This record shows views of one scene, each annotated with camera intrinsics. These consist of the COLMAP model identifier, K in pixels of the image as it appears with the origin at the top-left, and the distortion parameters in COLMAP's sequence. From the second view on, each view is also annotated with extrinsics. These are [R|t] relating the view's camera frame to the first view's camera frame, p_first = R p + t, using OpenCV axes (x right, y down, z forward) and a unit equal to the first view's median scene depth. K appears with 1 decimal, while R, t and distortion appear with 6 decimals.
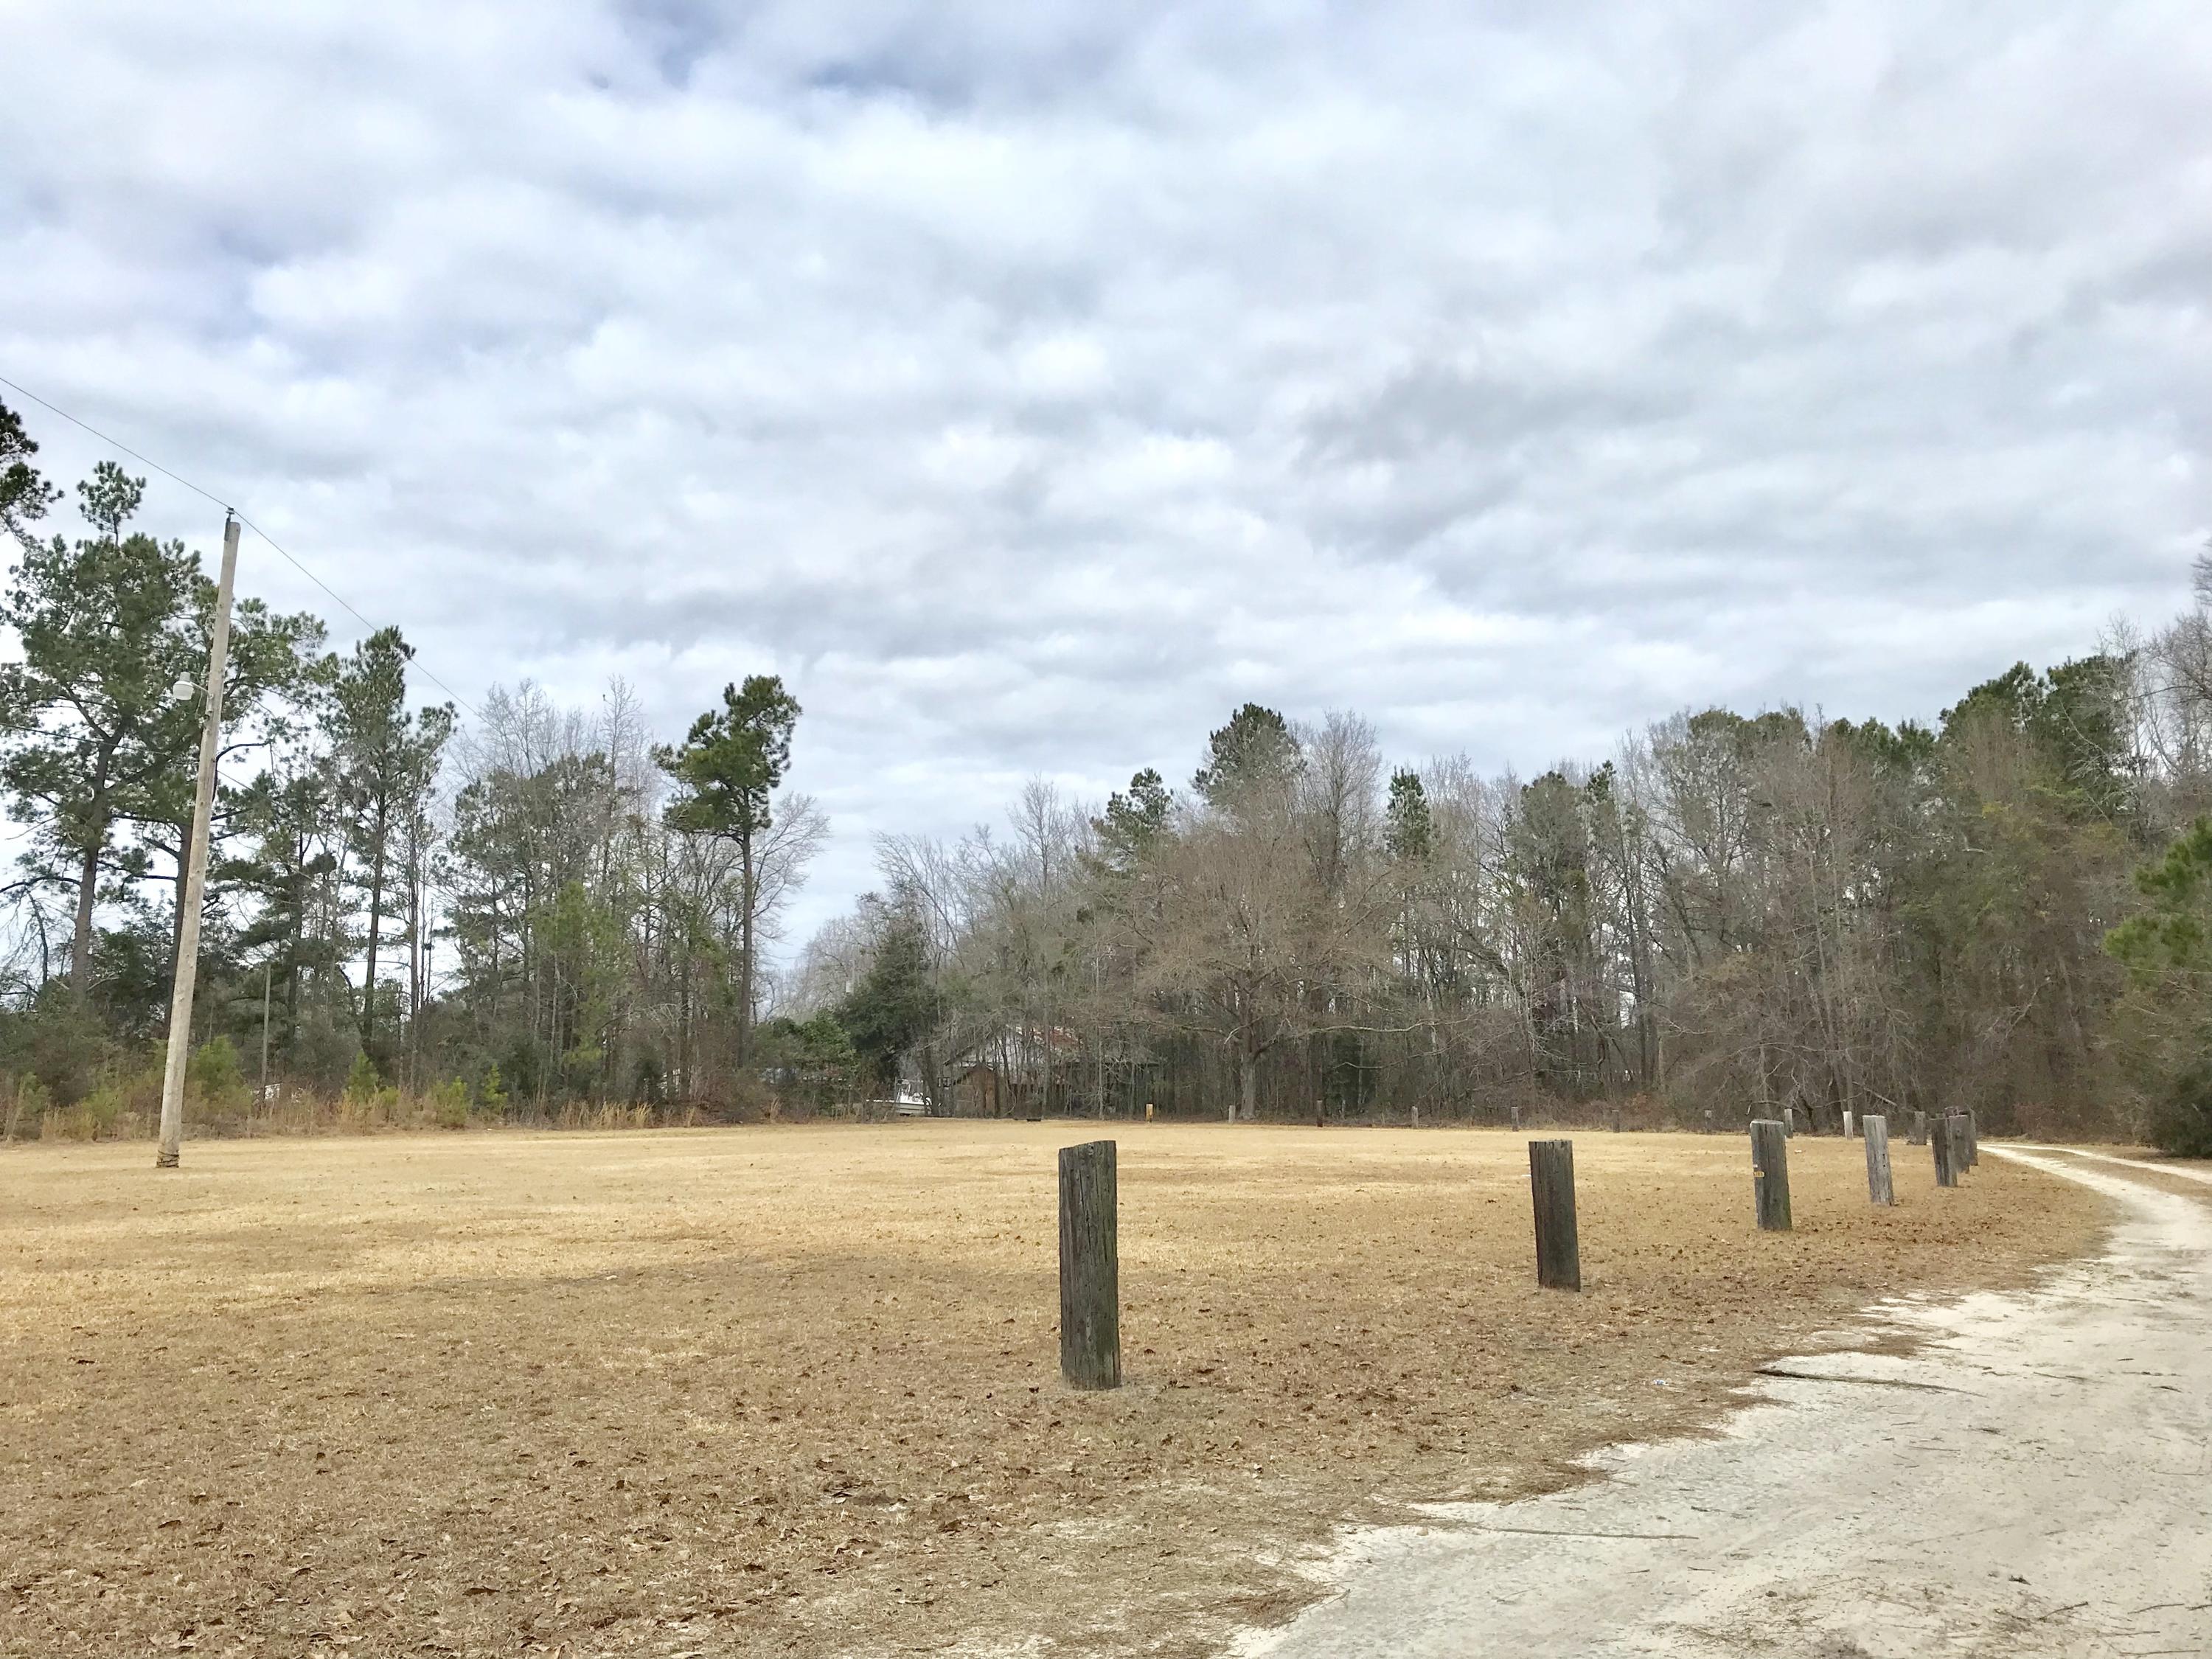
lens RADIAL K [[1817.3, 0, 1094.6], [0, 1817.3, 829.0], [0, 0, 1]] dist [0.044869, -0.059277]
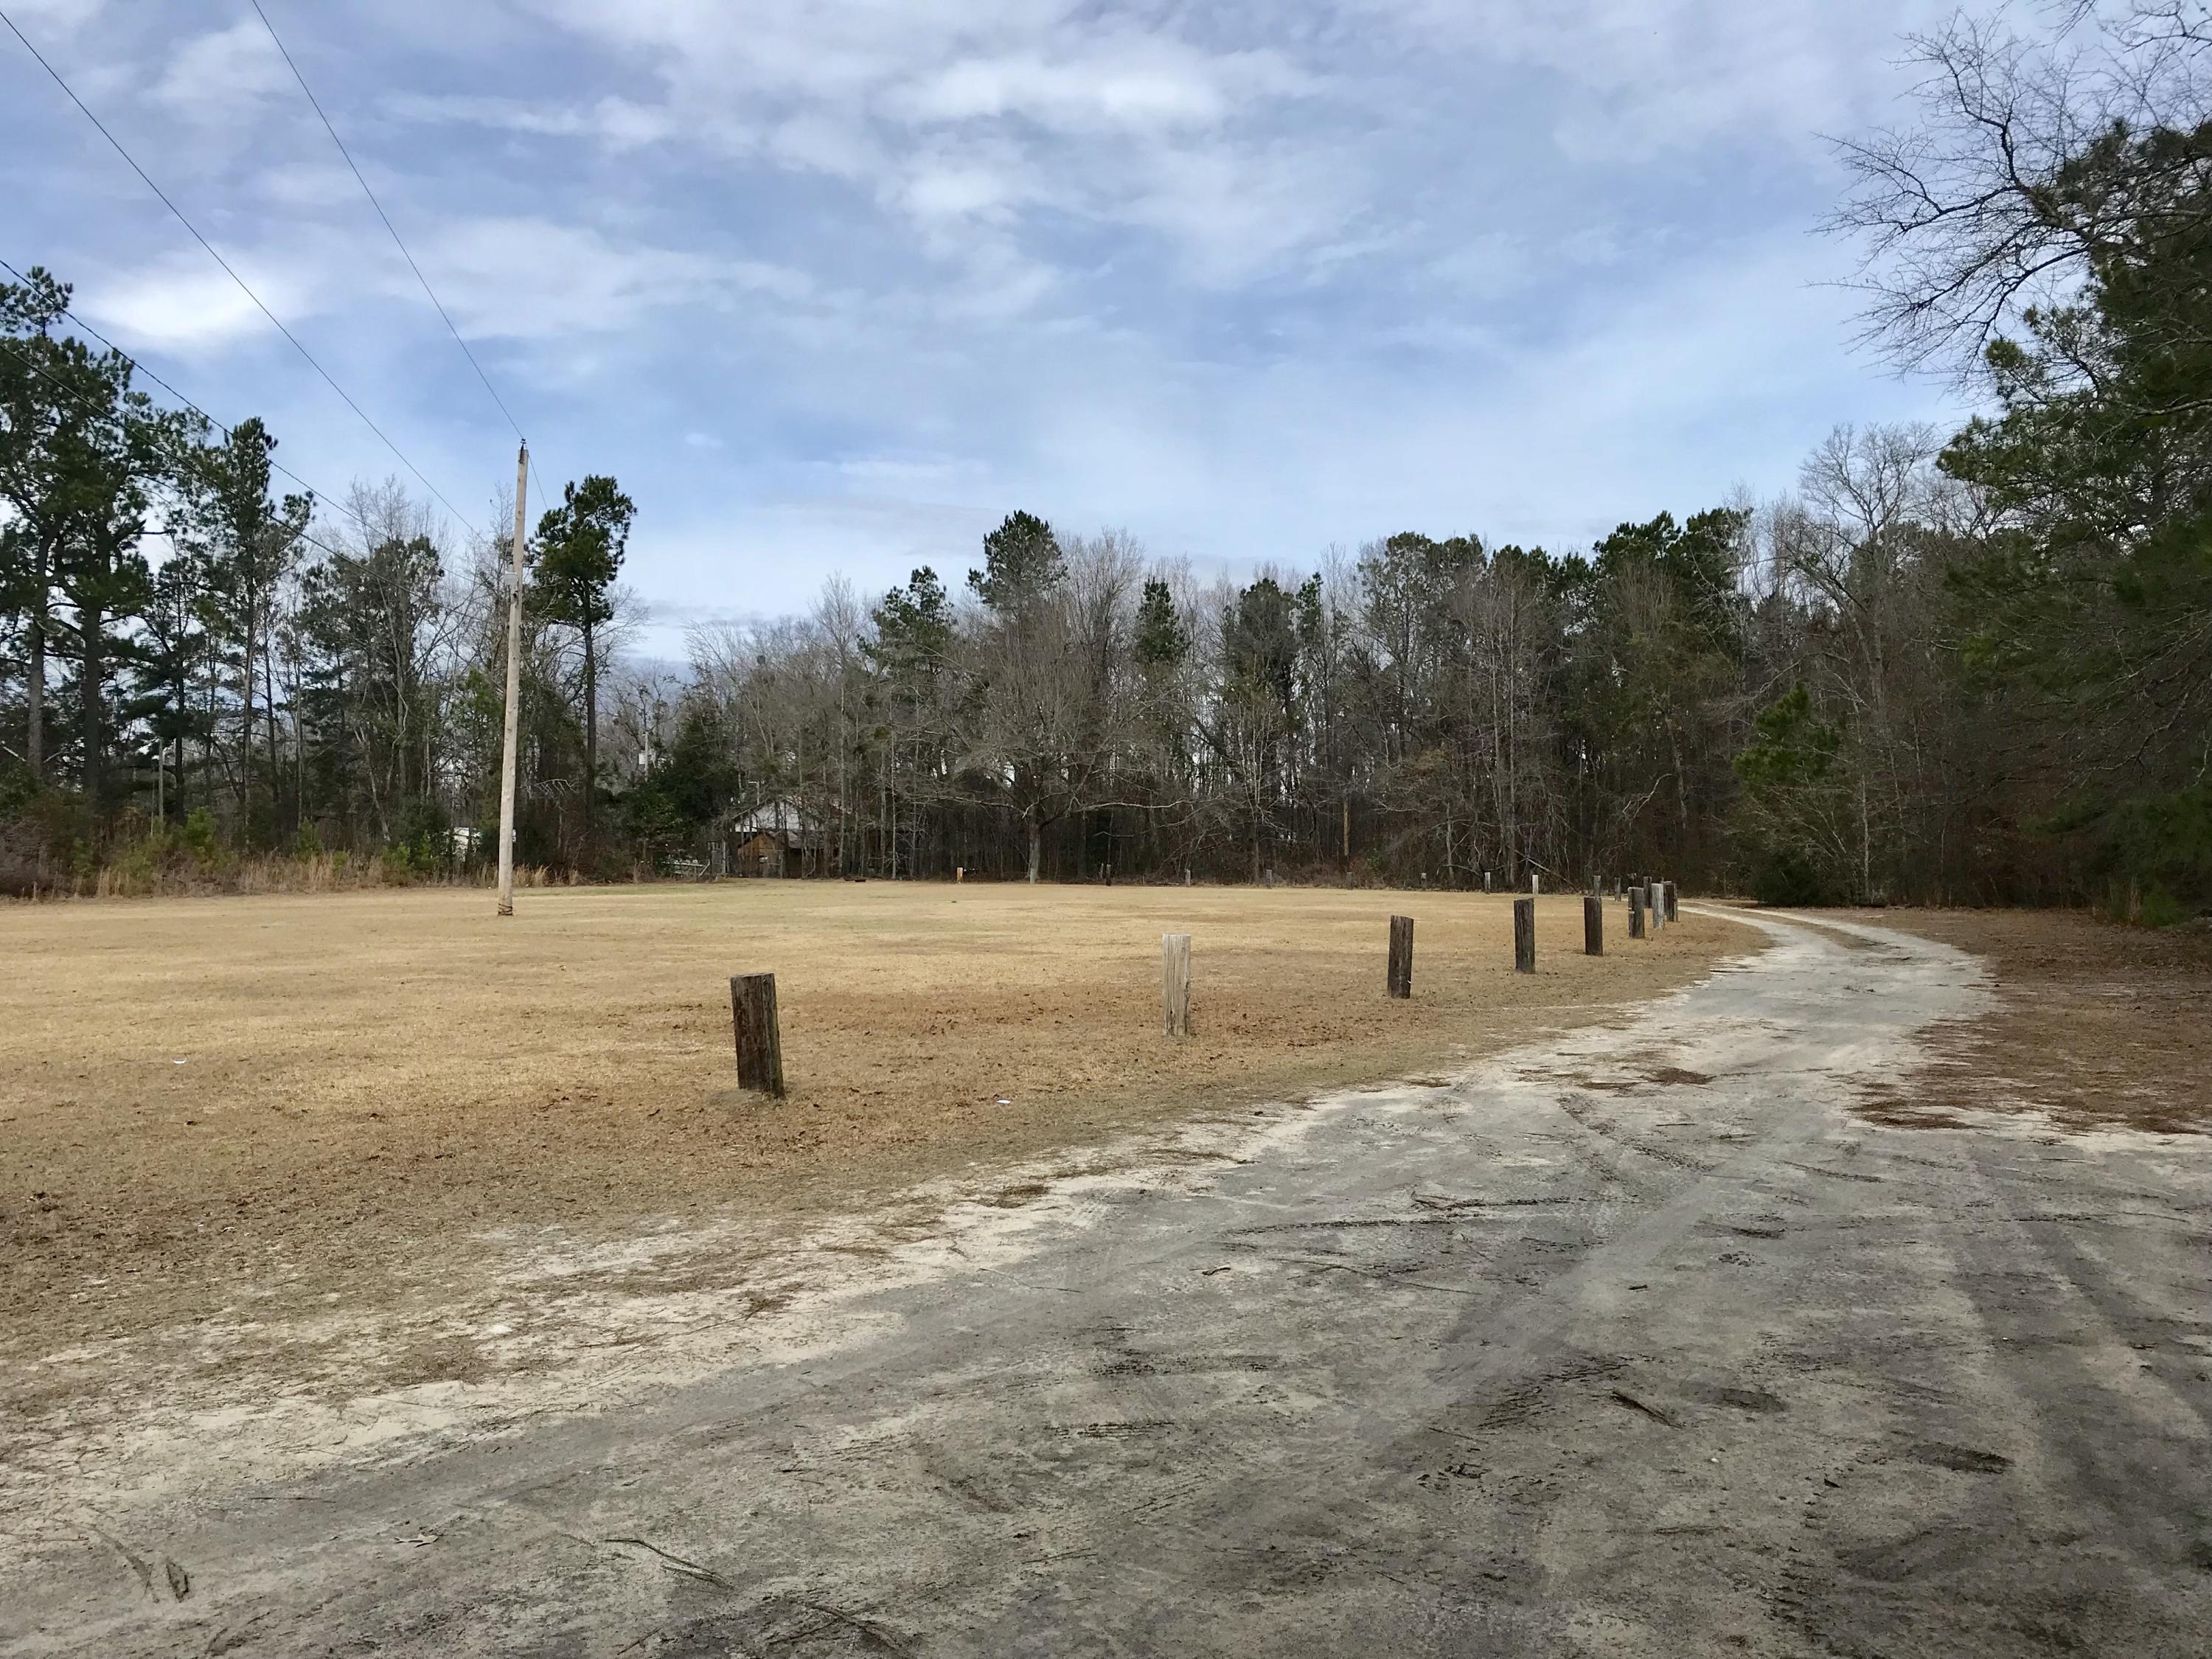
lens RADIAL K [[1817.3, 0, 1109.0], [0, 1817.3, 847.7], [0, 0, 1]] dist [0.044869, -0.059277]
pose [[0.979340, 0.005611, 0.202142, -0.104351], [-0.034039, 0.989926, 0.137434, -0.024808], [-0.199334, -0.141475, 0.969665, -0.146329]]
